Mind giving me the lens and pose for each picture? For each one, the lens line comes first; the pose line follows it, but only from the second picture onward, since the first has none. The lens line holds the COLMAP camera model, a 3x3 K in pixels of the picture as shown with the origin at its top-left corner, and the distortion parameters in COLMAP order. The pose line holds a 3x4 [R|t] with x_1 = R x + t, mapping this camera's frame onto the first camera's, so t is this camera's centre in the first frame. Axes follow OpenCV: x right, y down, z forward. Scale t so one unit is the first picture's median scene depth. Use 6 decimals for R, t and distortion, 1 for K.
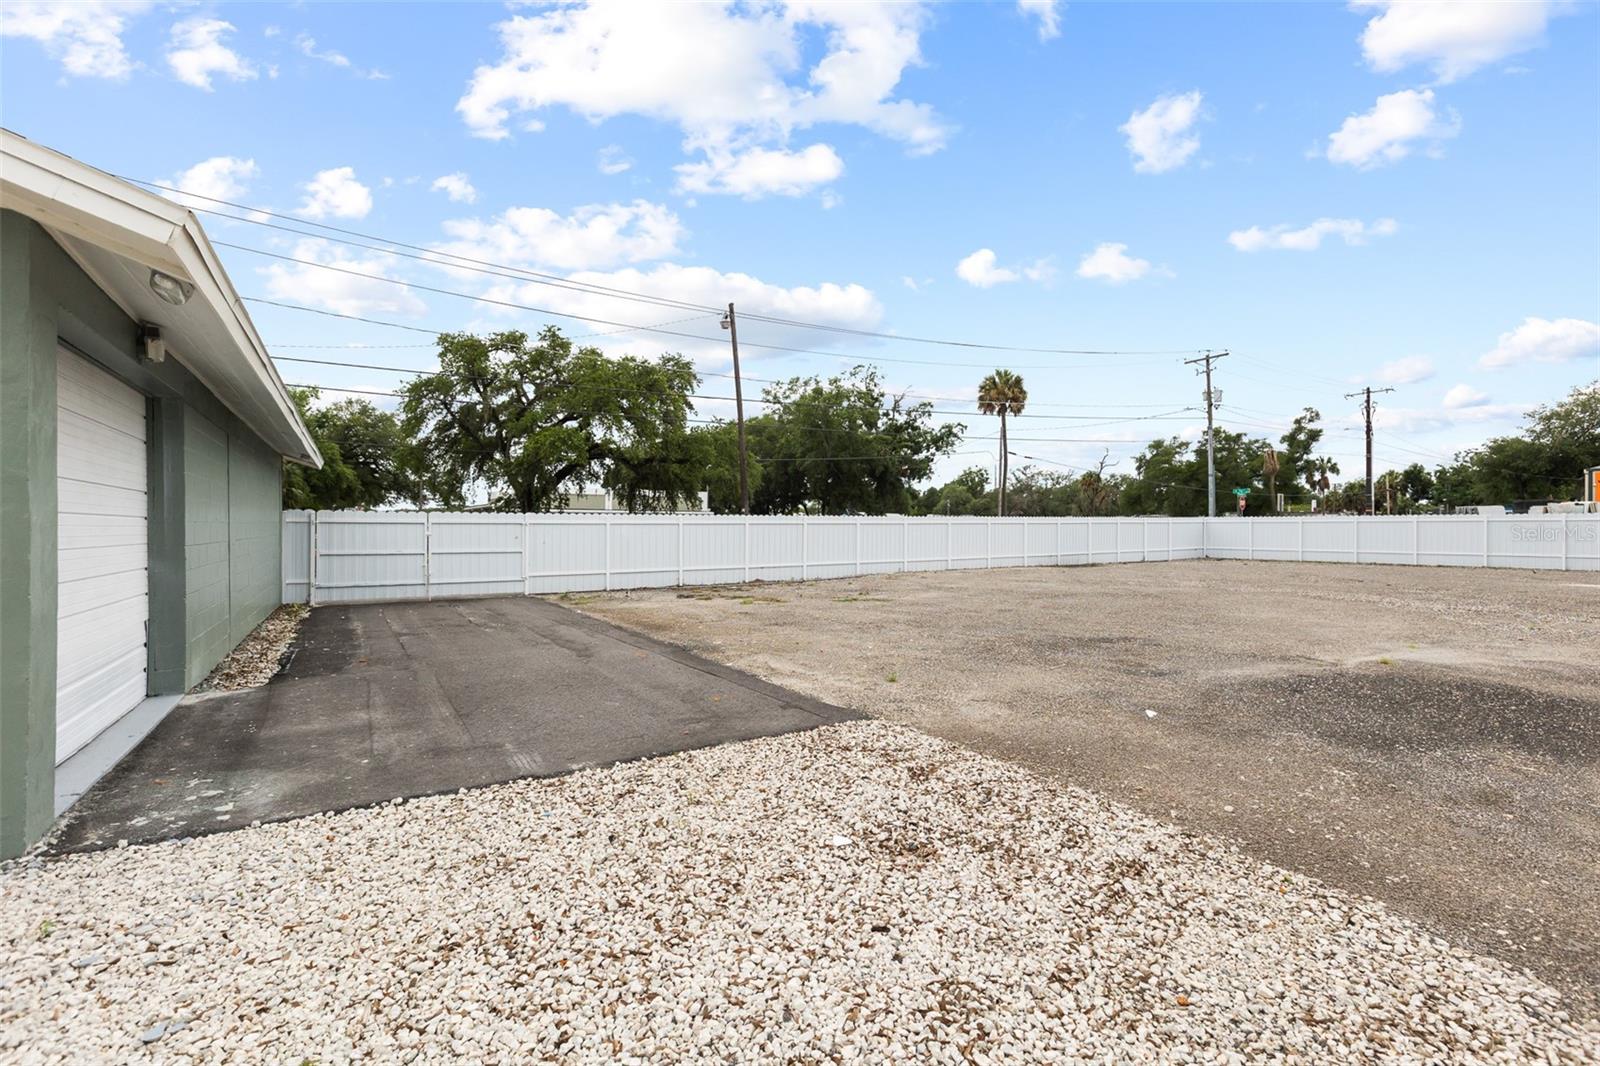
lens RADIAL K [[716.4, 0, 800.3], [0, 716.4, 515.1], [0, 0, 1]] dist [0.003325, -0.000201]
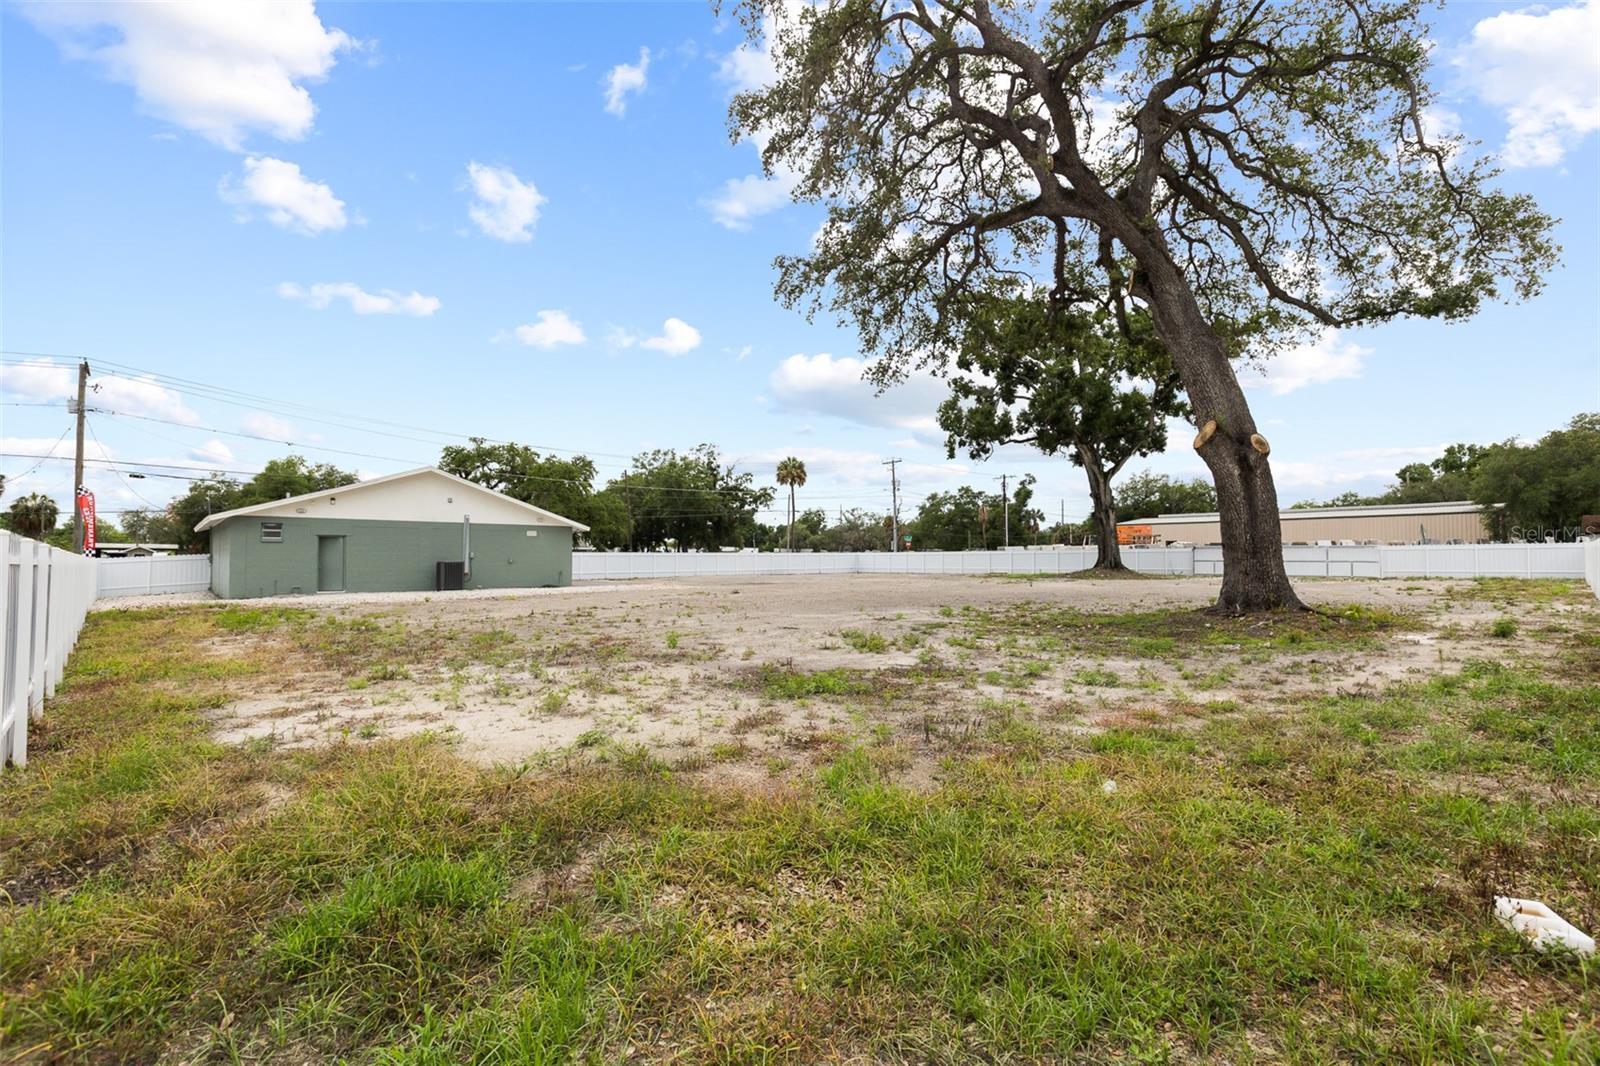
lens RADIAL K [[716.4, 0, 800.3], [0, 716.4, 515.1], [0, 0, 1]] dist [0.003325, -0.000201]
pose [[0.983341, 0.009110, 0.181545, 0.014481], [-0.000793, 0.998949, -0.045829, -0.003930], [-0.181771, 0.044922, 0.982314, -0.409387]]
